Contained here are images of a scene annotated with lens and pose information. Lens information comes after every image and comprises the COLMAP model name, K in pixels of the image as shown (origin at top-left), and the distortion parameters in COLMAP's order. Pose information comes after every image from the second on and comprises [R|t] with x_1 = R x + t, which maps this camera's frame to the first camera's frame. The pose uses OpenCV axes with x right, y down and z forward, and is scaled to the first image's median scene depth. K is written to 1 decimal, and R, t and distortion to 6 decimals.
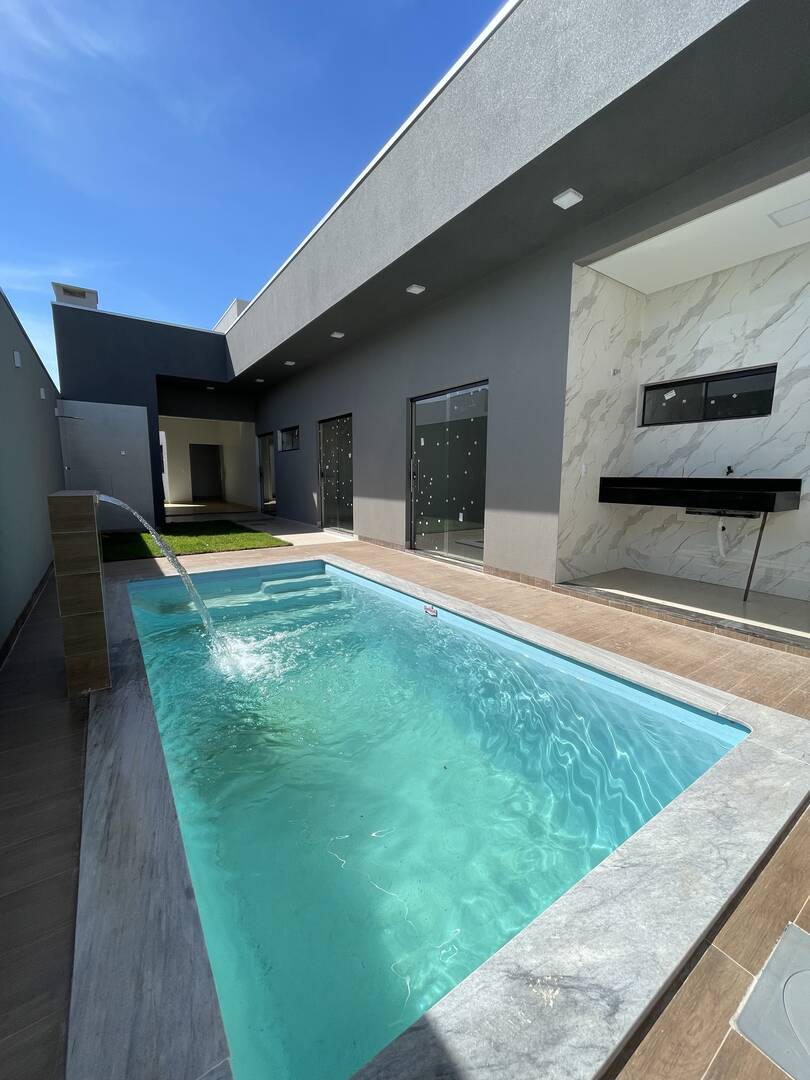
lens RADIAL K [[438.8, 0, 408.5], [0, 438.8, 538.5], [0, 0, 1]] dist [-0.001656, -0.000267]
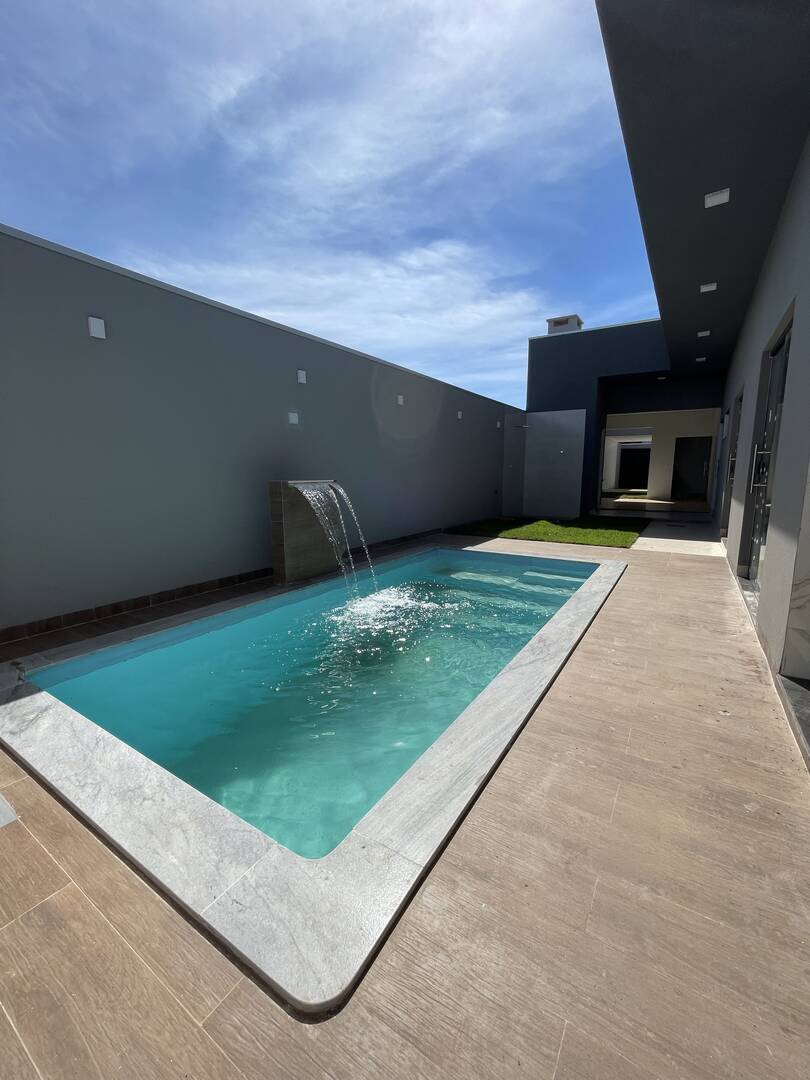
lens RADIAL K [[438.8, 0, 408.5], [0, 438.8, 538.5], [0, 0, 1]] dist [-0.001656, -0.000267]
pose [[0.389676, 0.134245, -0.911115, 0.619943], [-0.127446, 0.987661, 0.091016, -0.047152], [0.912091, 0.080652, 0.401976, 0.381655]]
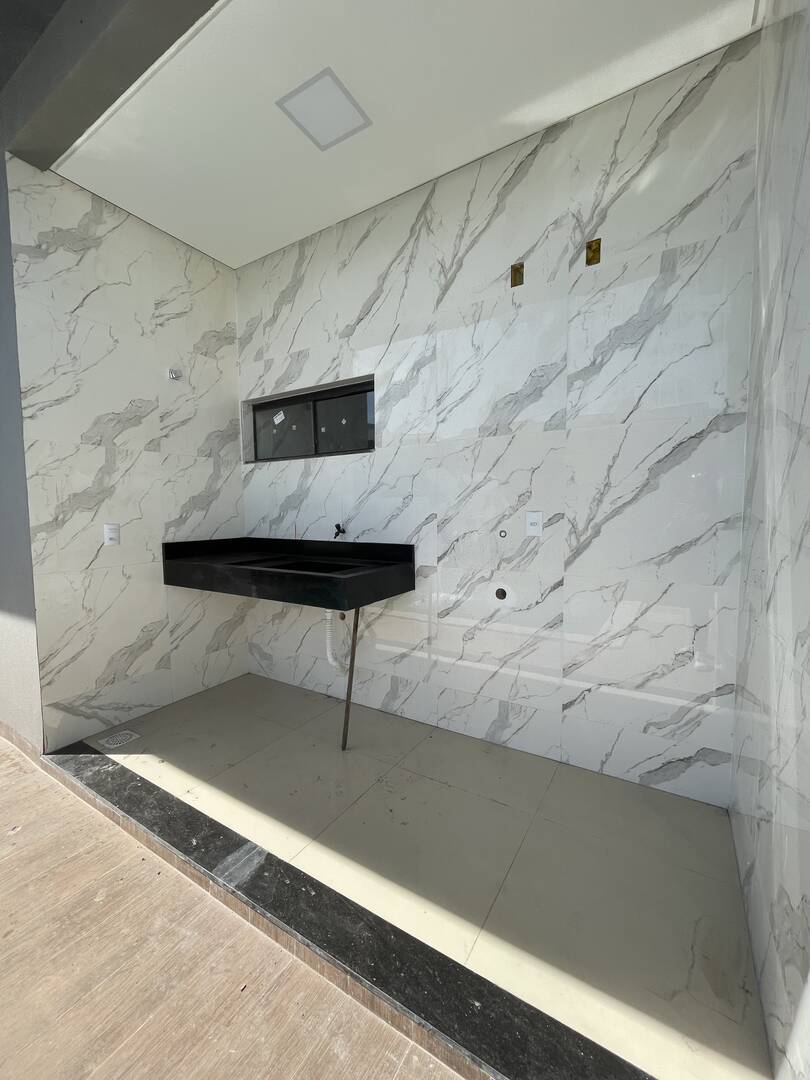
lens RADIAL K [[438.8, 0, 408.5], [0, 438.8, 538.5], [0, 0, 1]] dist [-0.001656, -0.000267]
pose [[0.916245, -0.039864, 0.398630, 0.539102], [0.070278, 0.995601, -0.061972, -0.090303], [-0.394405, 0.084796, 0.915016, 0.335316]]
